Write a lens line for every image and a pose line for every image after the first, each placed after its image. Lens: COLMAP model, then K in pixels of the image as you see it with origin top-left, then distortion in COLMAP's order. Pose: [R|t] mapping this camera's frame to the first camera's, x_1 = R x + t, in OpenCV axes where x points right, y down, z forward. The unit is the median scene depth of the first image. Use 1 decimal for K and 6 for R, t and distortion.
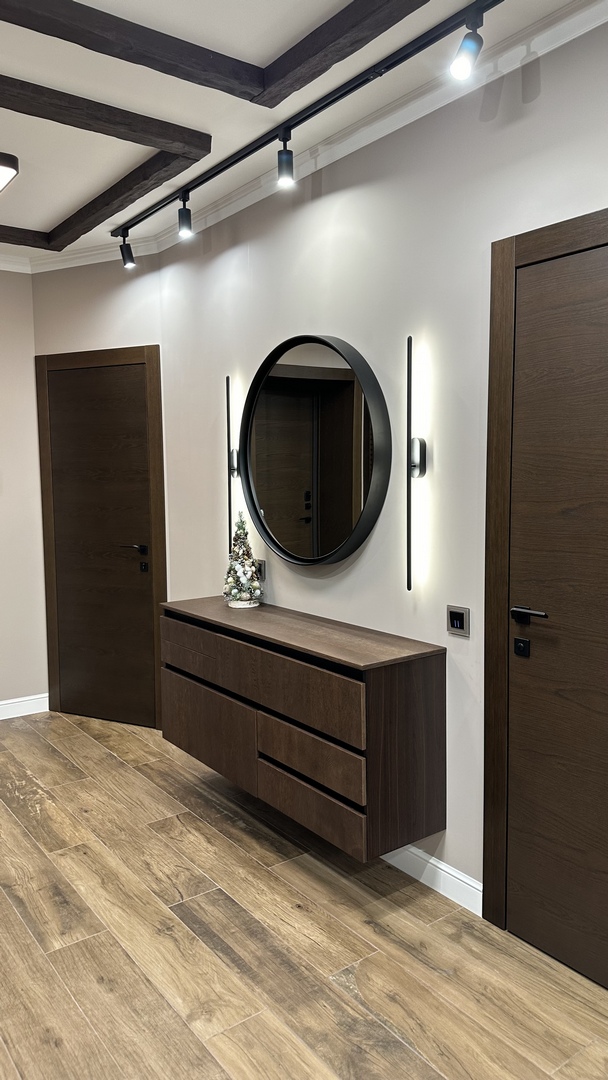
lens RADIAL K [[766.7, 0, 309.3], [0, 766.7, 550.0], [0, 0, 1]] dist [0.077424, -0.091886]
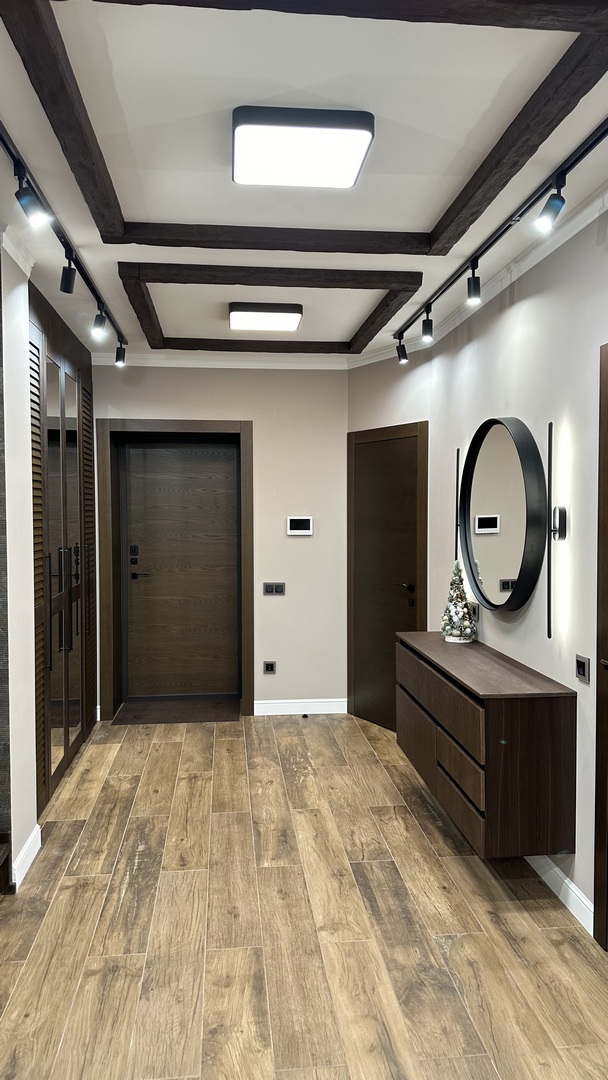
lens RADIAL K [[766.7, 0, 303.1], [0, 766.7, 542.6], [0, 0, 1]] dist [0.077424, -0.091886]
pose [[0.860286, 0.027799, -0.509053, 0.379766], [-0.054140, 0.997847, -0.037005, -0.026842], [0.506928, 0.059395, 0.859940, -0.189830]]
